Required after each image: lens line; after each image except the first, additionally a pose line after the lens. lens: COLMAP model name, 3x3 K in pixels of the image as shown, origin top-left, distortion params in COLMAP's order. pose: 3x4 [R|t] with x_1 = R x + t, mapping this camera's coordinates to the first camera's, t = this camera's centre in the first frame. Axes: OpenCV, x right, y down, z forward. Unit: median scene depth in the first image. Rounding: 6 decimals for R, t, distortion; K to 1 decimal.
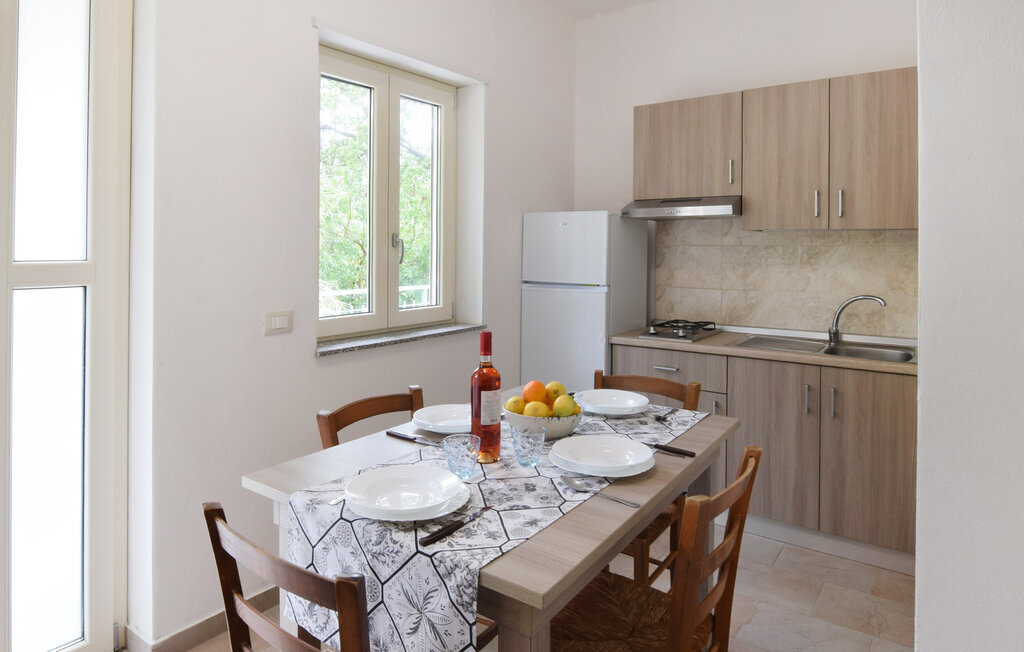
lens RADIAL K [[619.5, 0, 514.9], [0, 619.5, 293.3], [0, 0, 1]] dist [-0.023632, 0.000538]
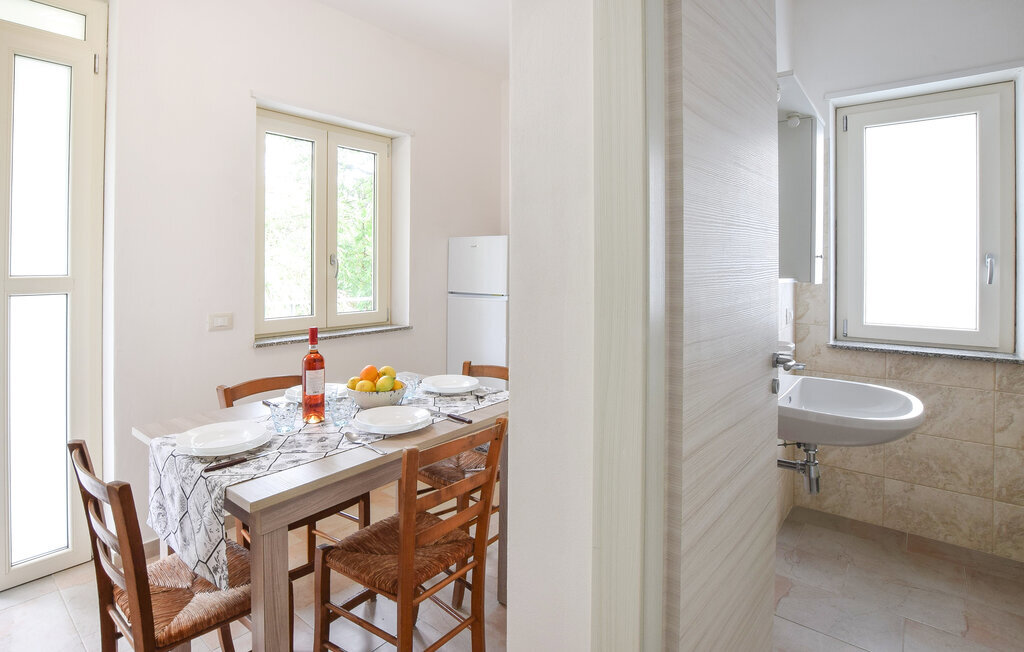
lens RADIAL K [[517.8, 0, 487.2], [0, 517.8, 313.5], [0, 0, 1]] dist [-0.003195, -0.000839]
pose [[0.996307, 0.006219, -0.085632, 0.247852], [-0.004464, 0.999776, 0.020668, 0.003308], [0.085741, -0.020209, 0.996112, -0.059618]]
